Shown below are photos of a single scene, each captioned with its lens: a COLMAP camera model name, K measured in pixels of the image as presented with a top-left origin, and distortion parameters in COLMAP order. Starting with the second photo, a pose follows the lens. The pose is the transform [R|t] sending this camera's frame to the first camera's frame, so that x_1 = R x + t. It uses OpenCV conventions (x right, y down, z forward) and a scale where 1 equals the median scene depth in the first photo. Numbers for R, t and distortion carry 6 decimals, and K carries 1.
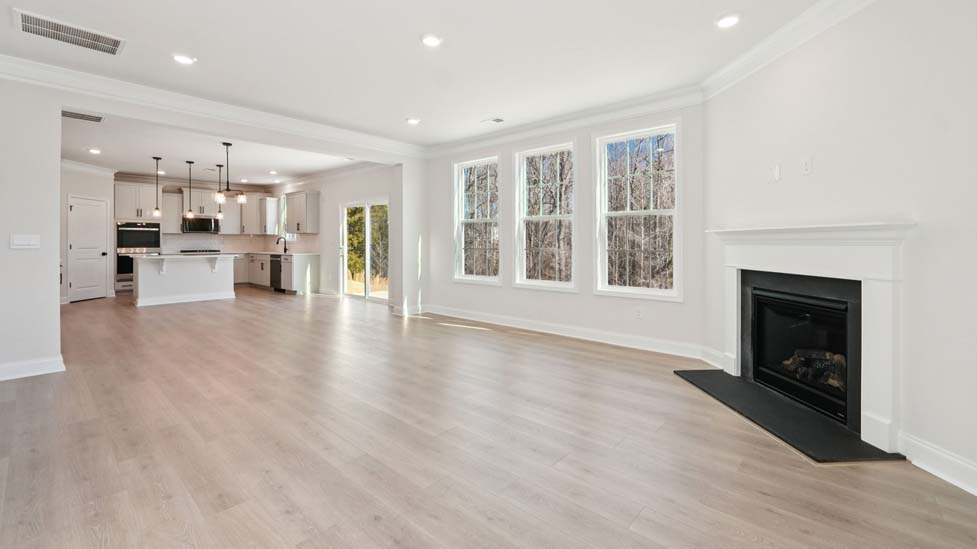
lens RADIAL K [[412.9, 0, 491.0], [0, 412.9, 245.2], [0, 0, 1]] dist [-0.014647, 0.003793]
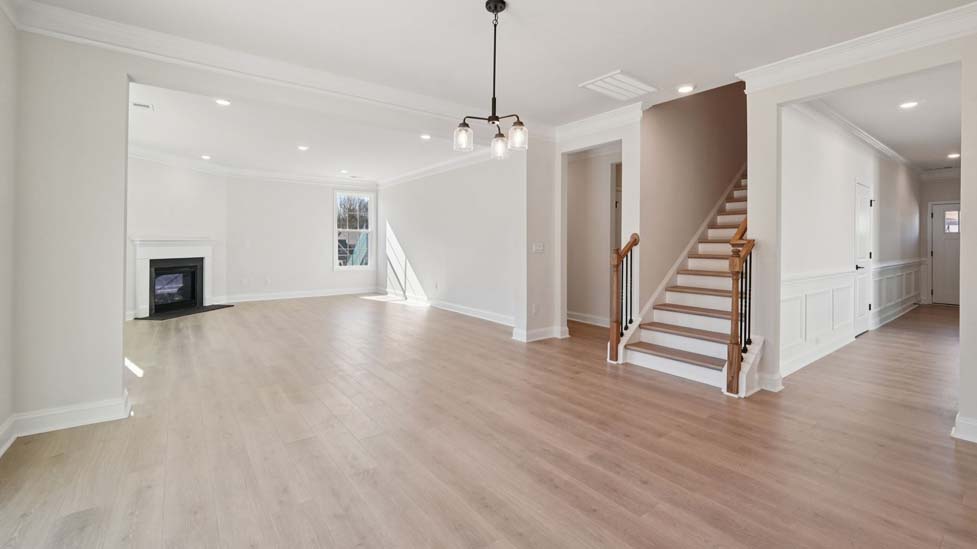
lens RADIAL K [[412.9, 0, 485.9], [0, 412.9, 243.8], [0, 0, 1]] dist [-0.014647, 0.003793]
pose [[-0.979842, -0.005486, 0.199700, -0.493048], [-0.004085, 0.999964, 0.007427, -0.013104], [-0.199734, 0.006462, -0.979829, 0.956344]]
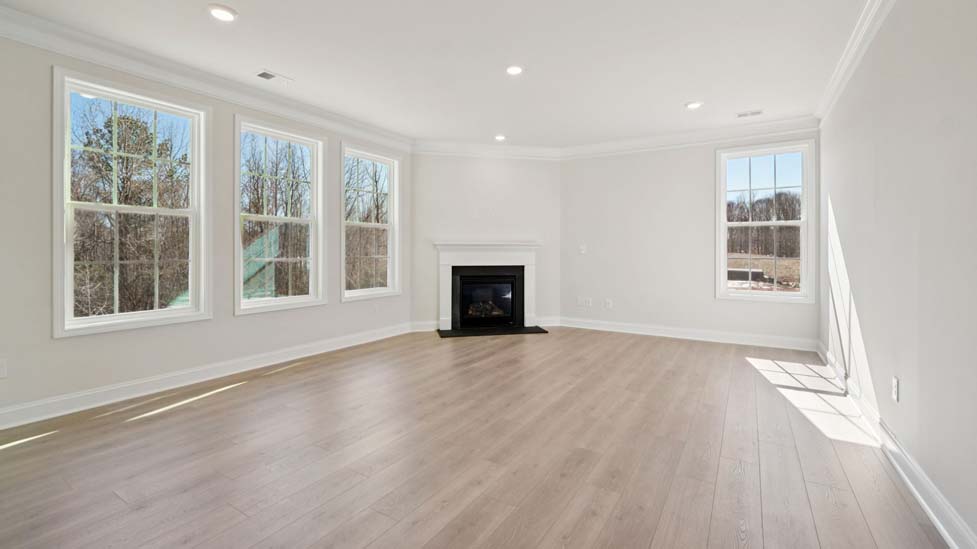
lens RADIAL K [[412.9, 0, 489.7], [0, 412.9, 251.3], [0, 0, 1]] dist [-0.014647, 0.003793]
pose [[-0.165966, -0.005485, 0.986116, -0.418559], [0.001697, 0.999981, 0.005847, -0.004590], [-0.986130, 0.002644, -0.165954, 0.423437]]
